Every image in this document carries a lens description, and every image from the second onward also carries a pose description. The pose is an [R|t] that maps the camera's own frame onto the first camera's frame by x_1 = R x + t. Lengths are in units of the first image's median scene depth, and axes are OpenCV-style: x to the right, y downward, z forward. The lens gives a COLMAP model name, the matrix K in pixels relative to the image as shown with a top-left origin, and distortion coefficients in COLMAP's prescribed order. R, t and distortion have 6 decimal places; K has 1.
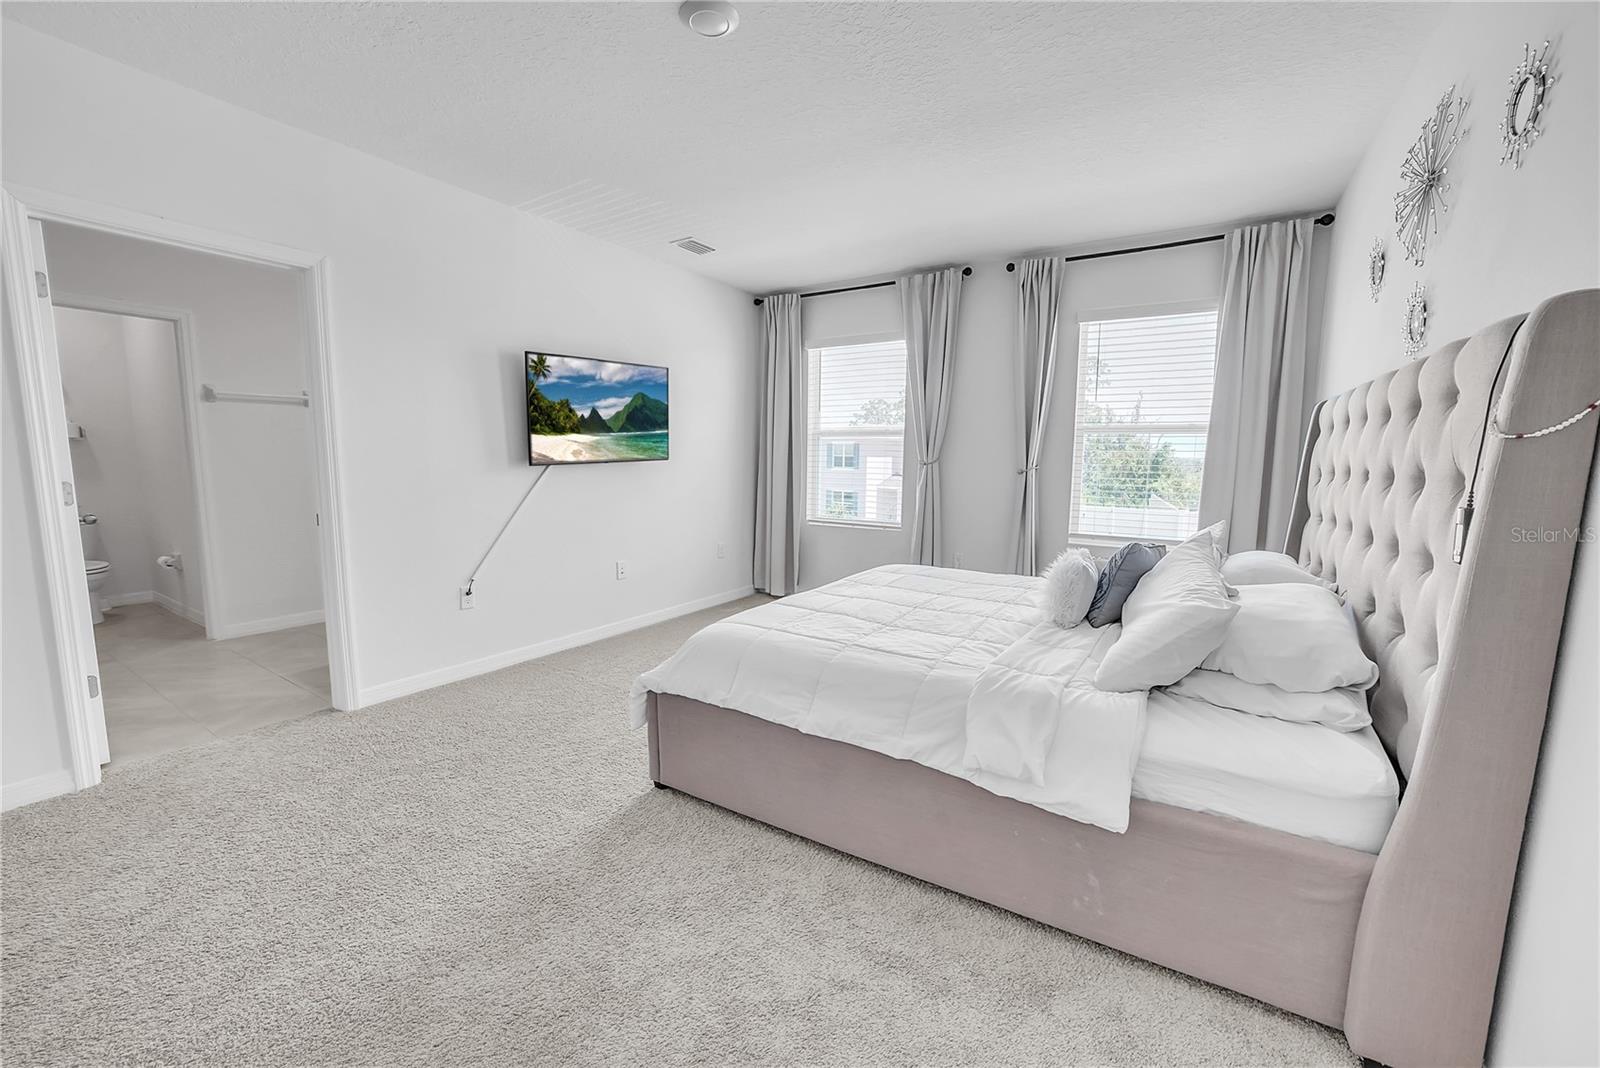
lens RADIAL K [[645.2, 0, 801.1], [0, 645.2, 515.5], [0, 0, 1]] dist [-0.023815, 0.000140]
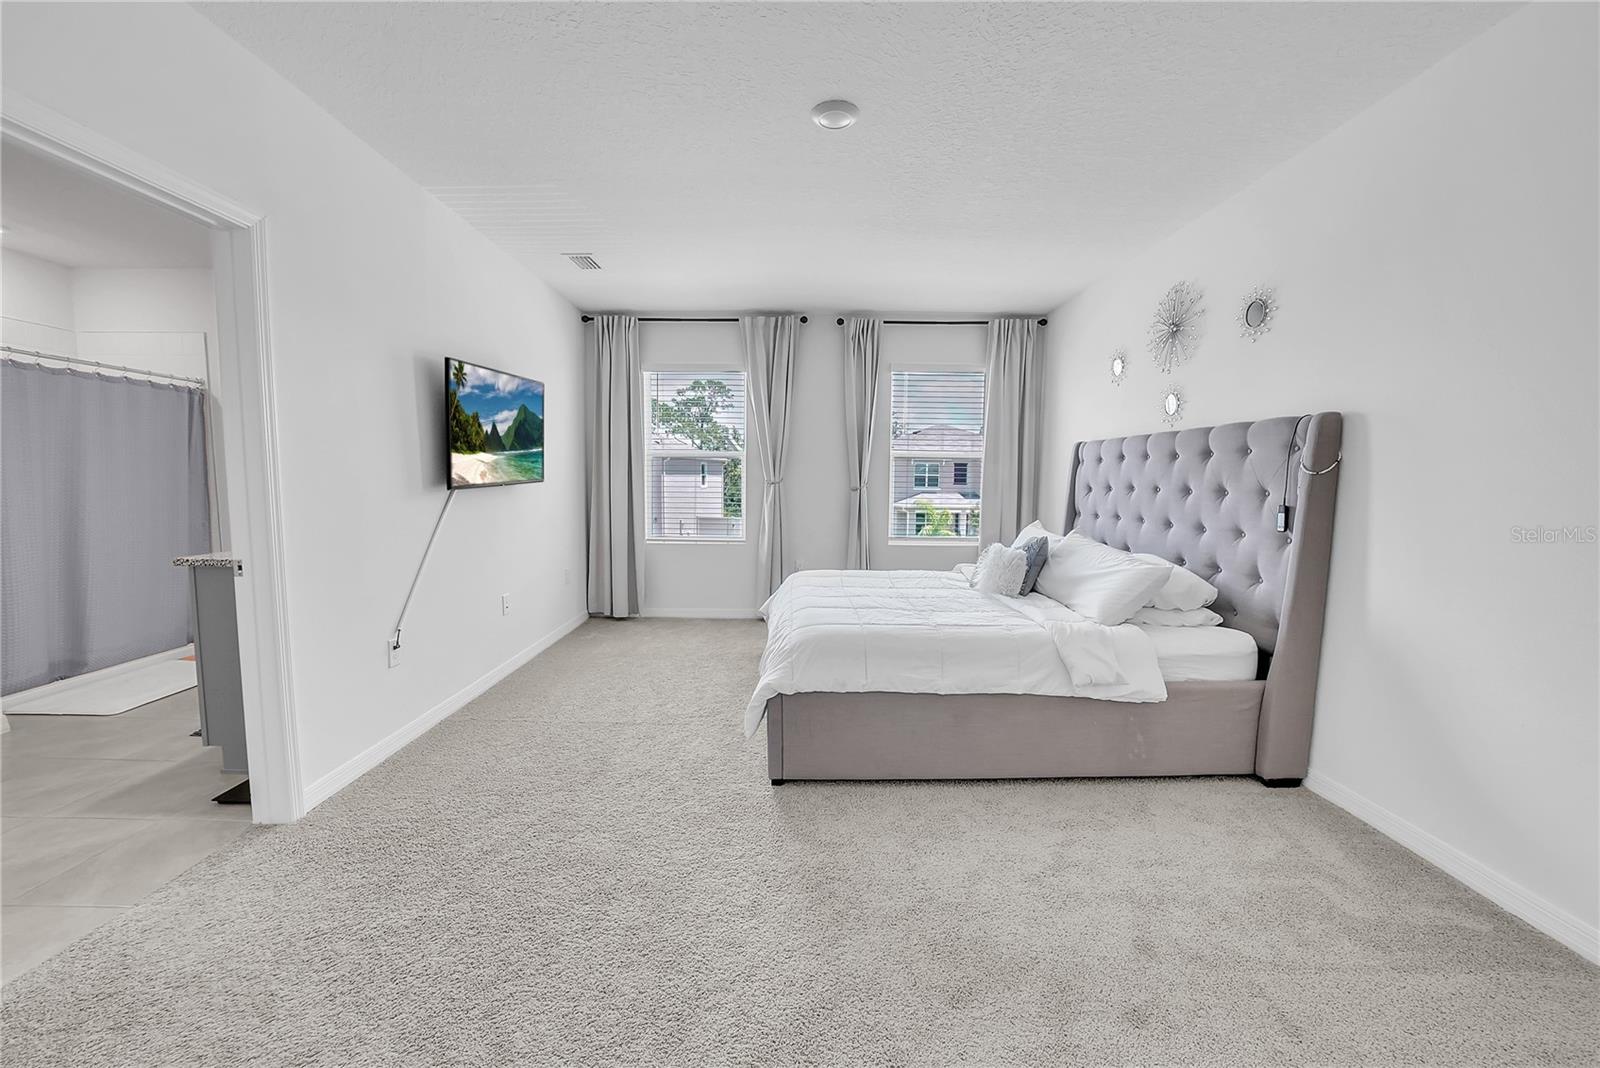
lens RADIAL K [[635.6, 0, 794.3], [0, 635.6, 535.3], [0, 0, 1]] dist [-0.039302, 0.008718]
pose [[0.837574, -0.050420, 0.543993, -0.468890], [0.050501, 0.998614, 0.014802, -0.005717], [-0.543985, 0.015075, 0.838959, 0.052855]]
